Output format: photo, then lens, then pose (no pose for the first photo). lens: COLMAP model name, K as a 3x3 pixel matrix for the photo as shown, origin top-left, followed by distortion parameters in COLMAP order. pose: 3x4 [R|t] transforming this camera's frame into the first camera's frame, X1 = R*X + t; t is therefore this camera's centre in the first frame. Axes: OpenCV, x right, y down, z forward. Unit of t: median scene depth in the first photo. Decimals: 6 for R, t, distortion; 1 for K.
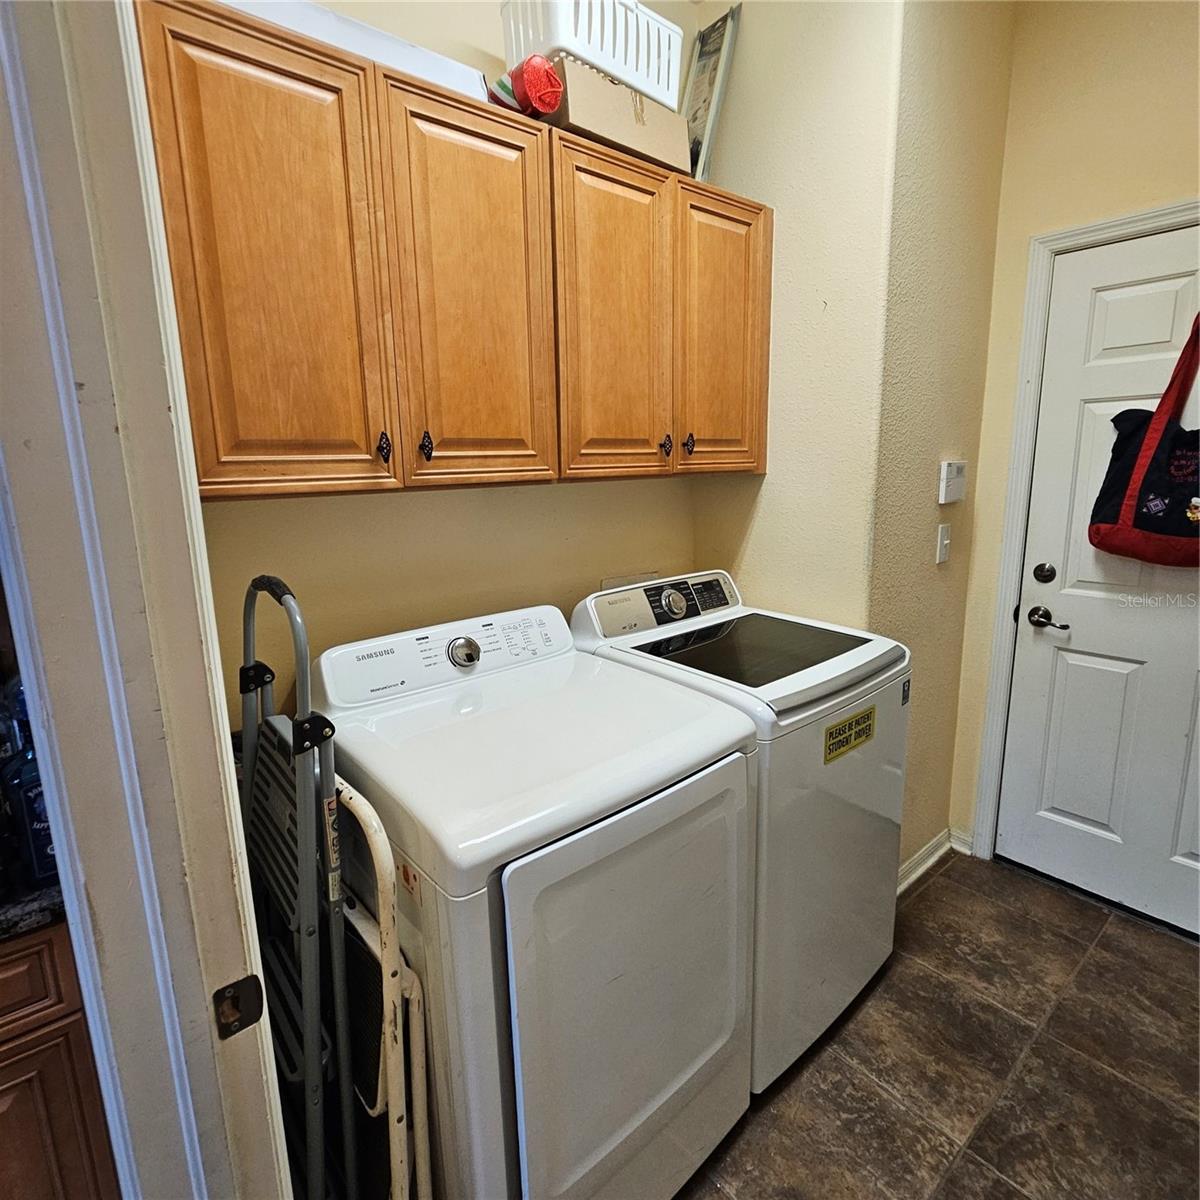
lens RADIAL K [[657.4, 0, 588.0], [0, 657.4, 590.4], [0, 0, 1]] dist [-0.001474, -0.000810]
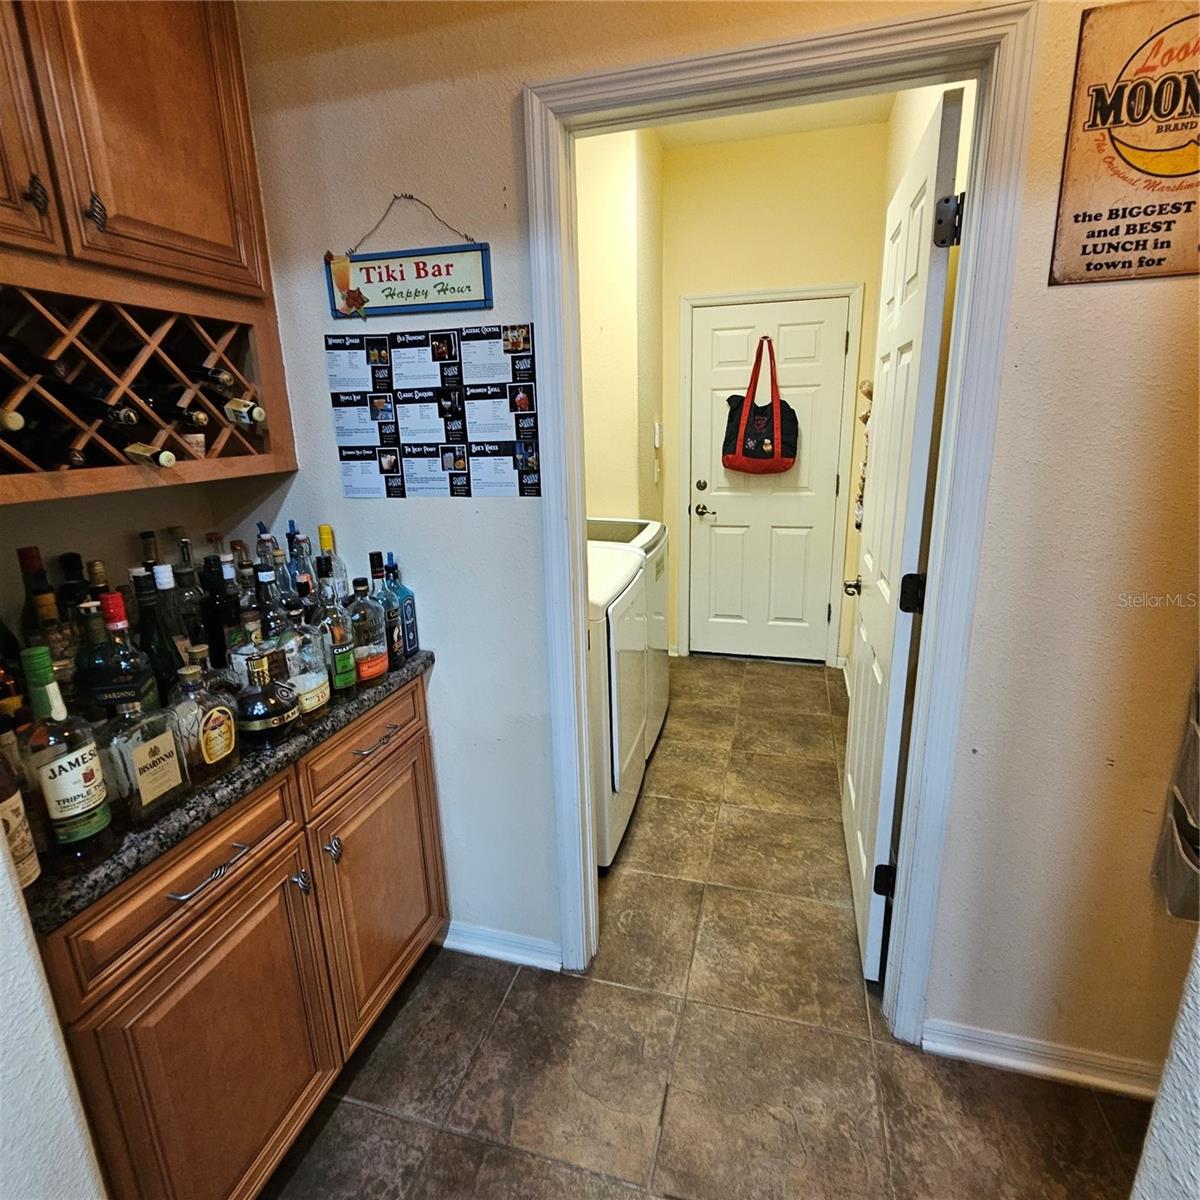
lens RADIAL K [[657.4, 0, 588.0], [0, 657.4, 590.4], [0, 0, 1]] dist [-0.001474, -0.000810]
pose [[0.830274, -0.146010, 0.537891, -0.642892], [0.118329, 0.989253, 0.085883, 0.075628], [-0.544650, -0.007658, 0.838629, -0.386739]]
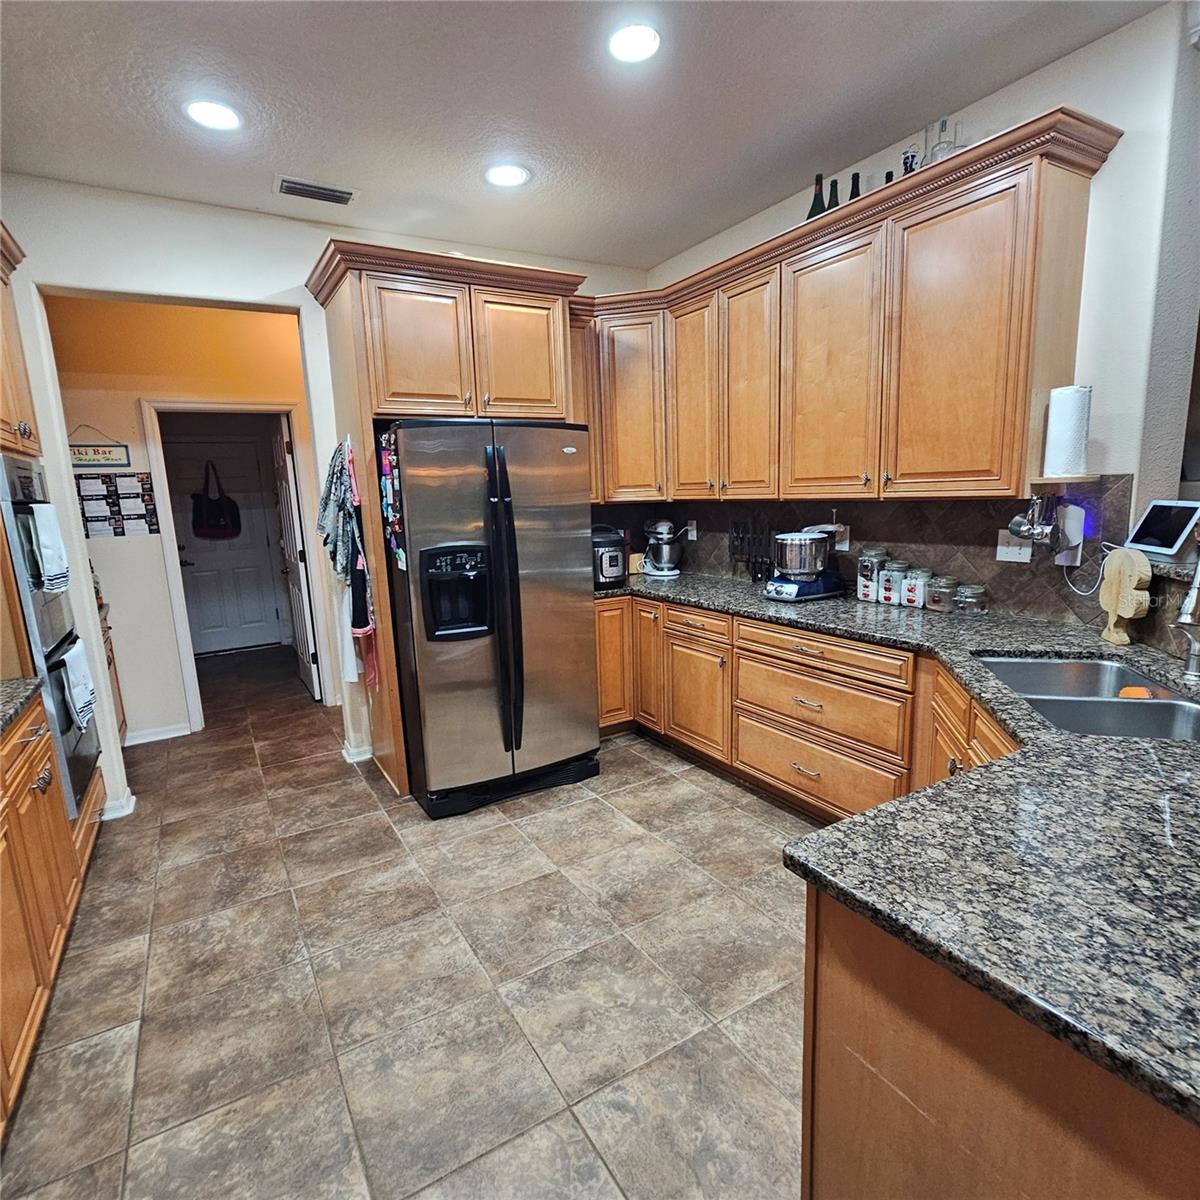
lens RADIAL K [[655.3, 0, 588.6], [0, 655.3, 603.2], [0, 0, 1]] dist [-0.003476, -0.000952]
pose [[0.149075, -0.155868, 0.976464, -2.128116], [0.227126, 0.966493, 0.119602, 0.302915], [-0.962388, 0.203951, 0.179482, -1.353597]]
